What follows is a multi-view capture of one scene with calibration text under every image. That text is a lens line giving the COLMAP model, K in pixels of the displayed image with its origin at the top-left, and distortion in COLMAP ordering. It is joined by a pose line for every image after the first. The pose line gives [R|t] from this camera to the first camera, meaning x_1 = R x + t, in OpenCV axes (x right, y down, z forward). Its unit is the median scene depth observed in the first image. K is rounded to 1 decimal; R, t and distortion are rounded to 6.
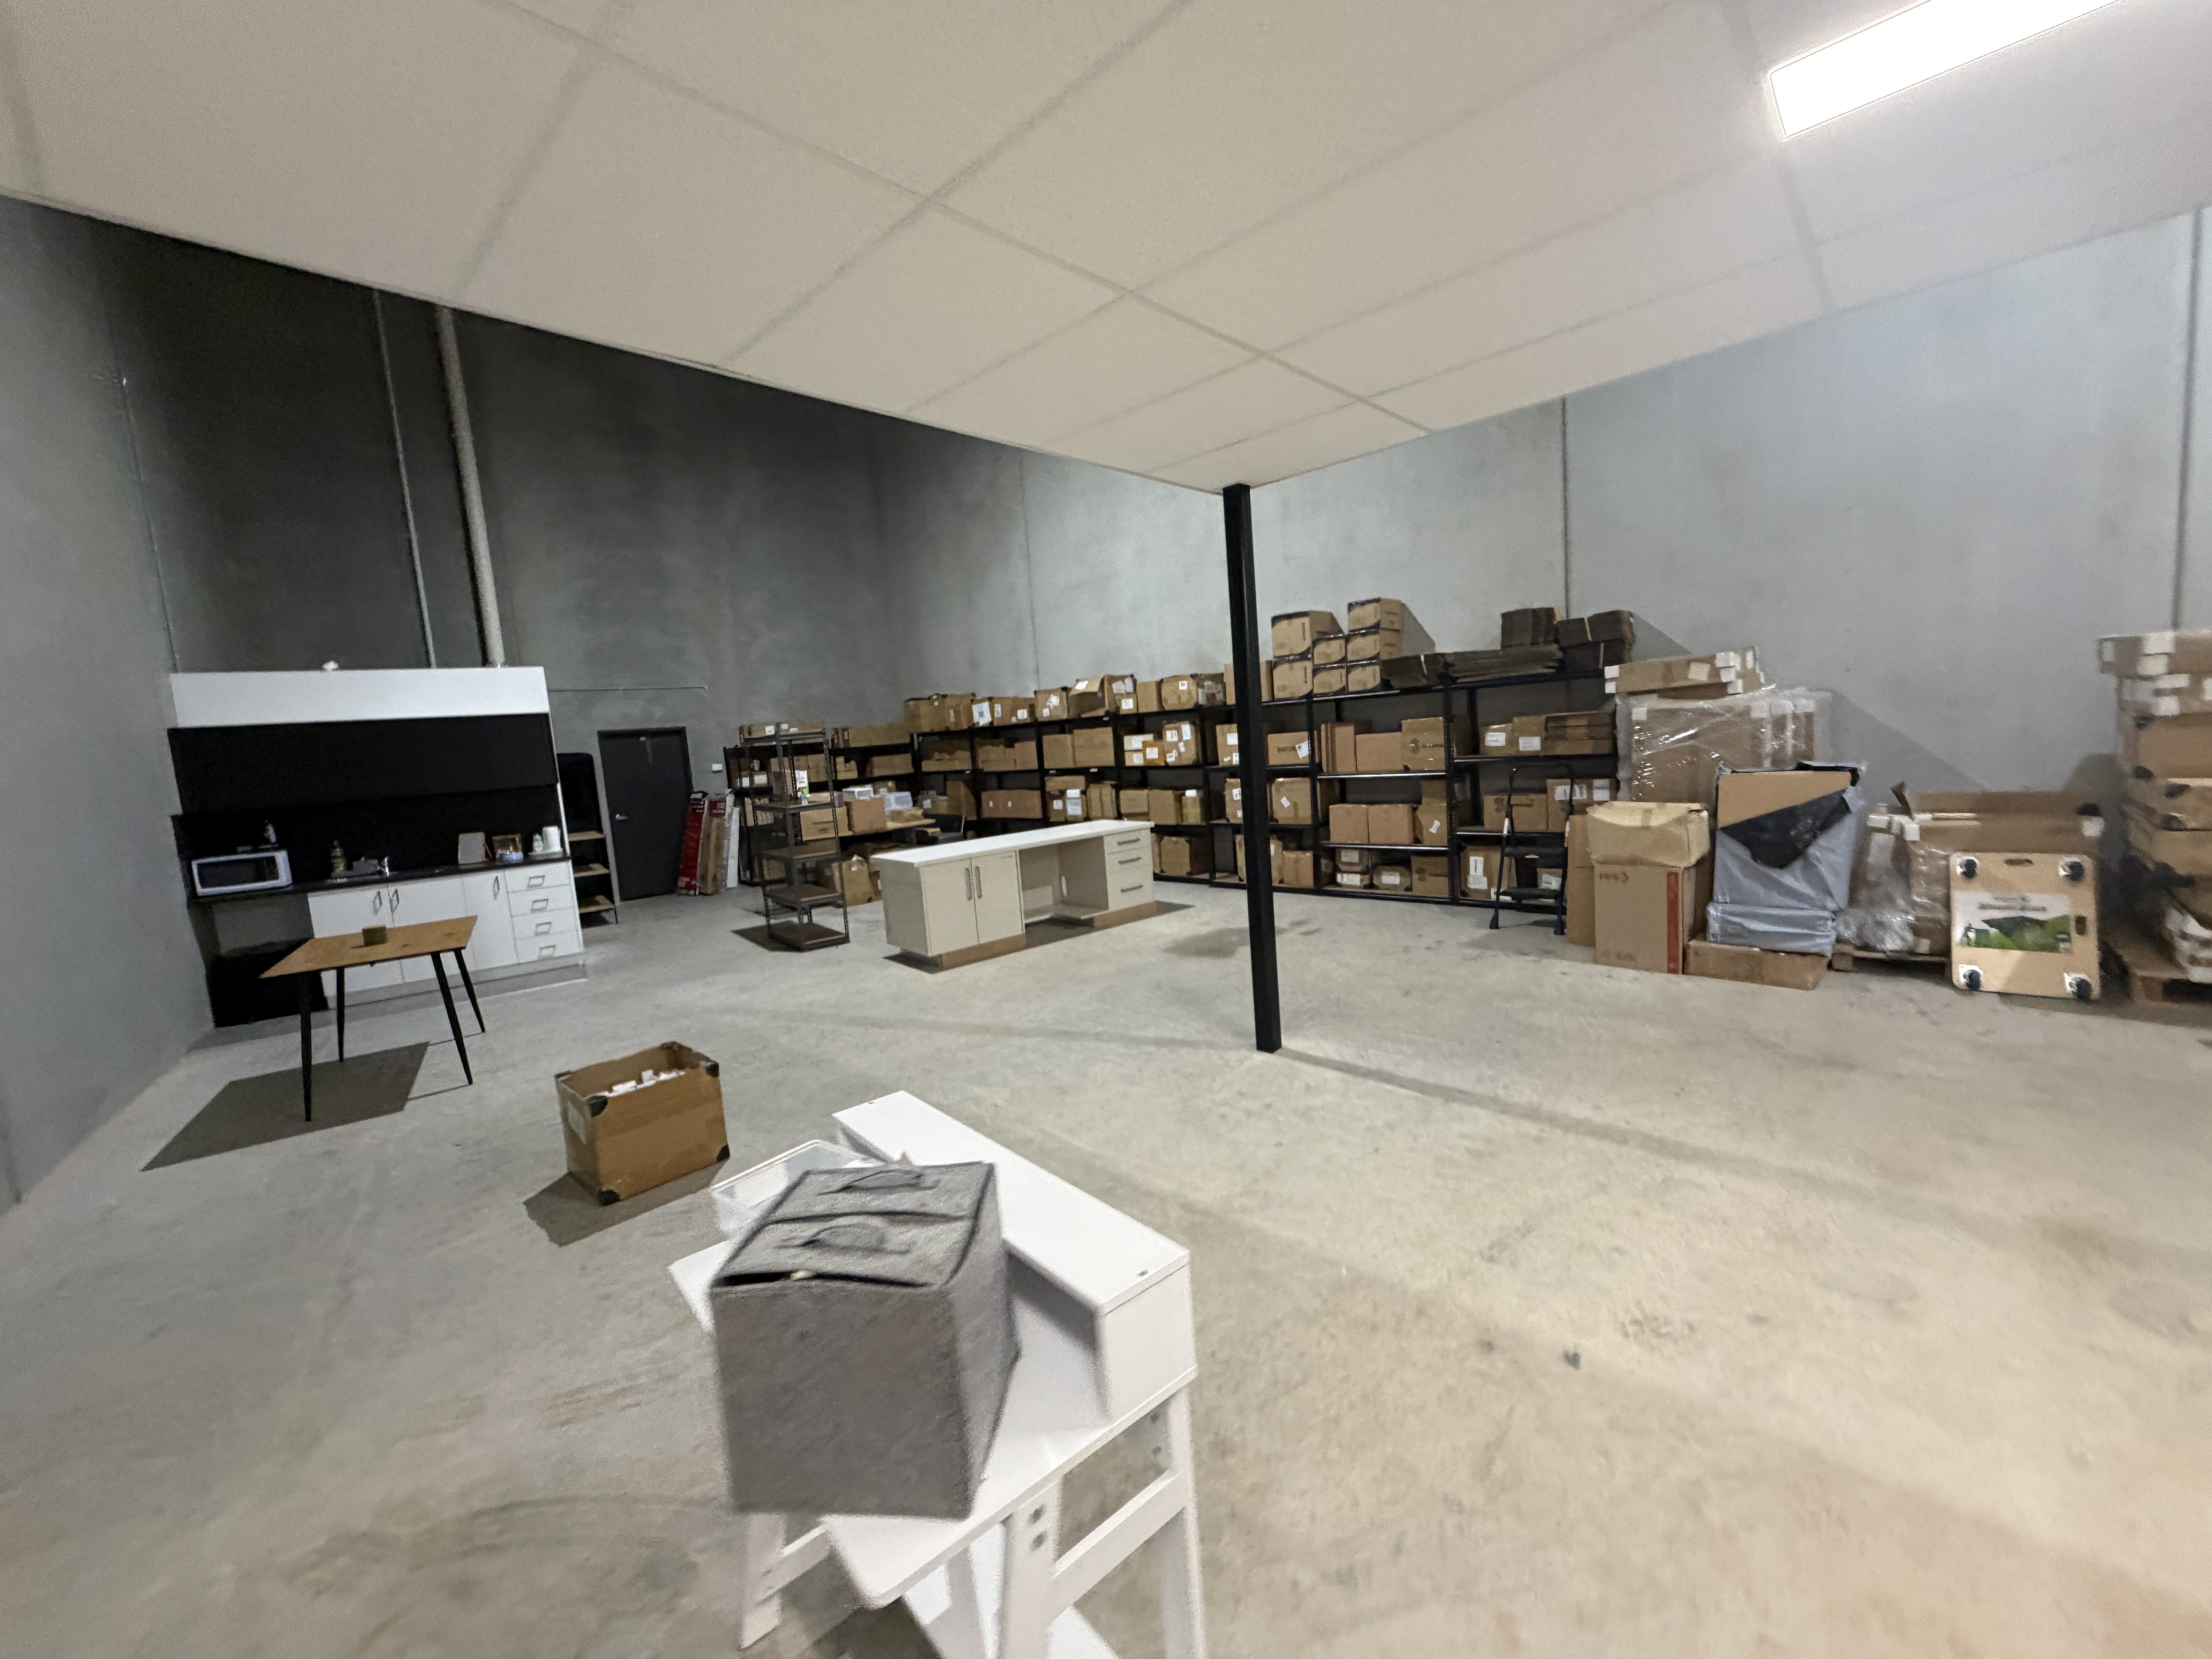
lens RADIAL K [[882.4, 0, 1100.9], [0, 882.4, 832.2], [0, 0, 1]] dist [-0.001548, -0.000520]
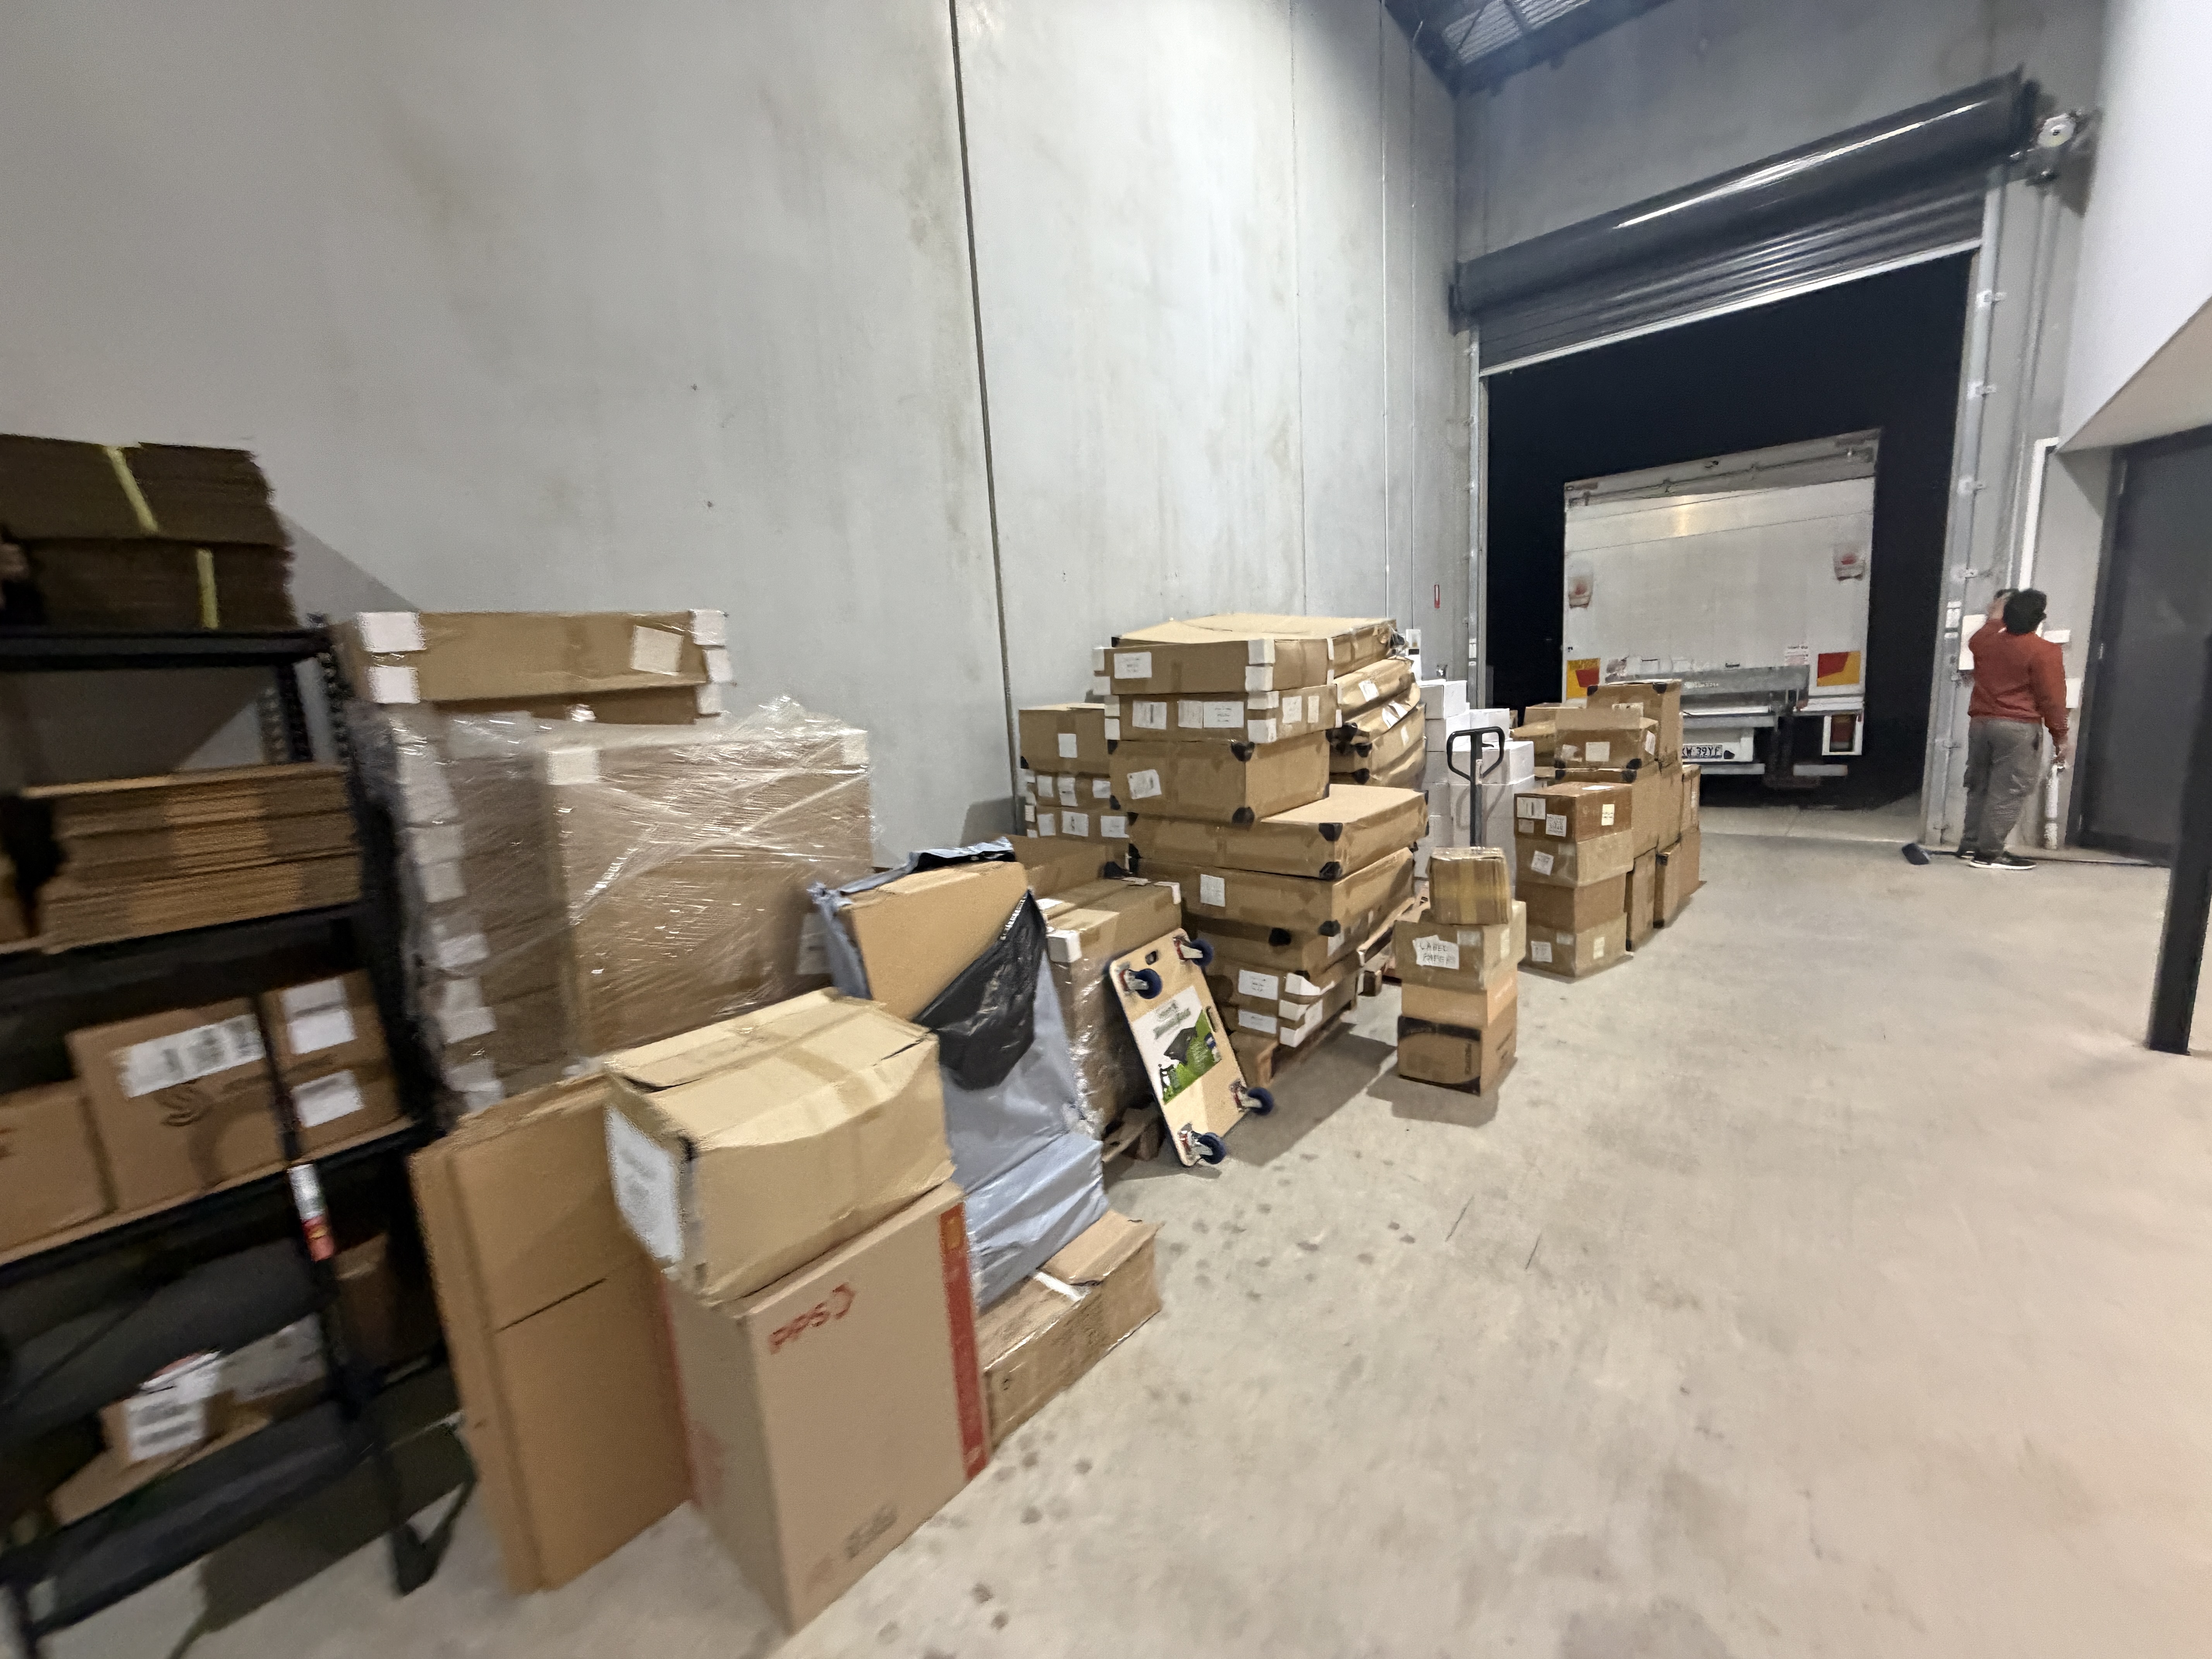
lens RADIAL K [[882.4, 0, 1100.9], [0, 882.4, 832.2], [0, 0, 1]] dist [-0.001548, -0.000520]
pose [[-0.035788, -0.095128, 0.994822, 0.308129], [0.168568, 0.980621, 0.099834, -0.120692], [-0.985040, 0.171268, -0.019059, 0.897006]]
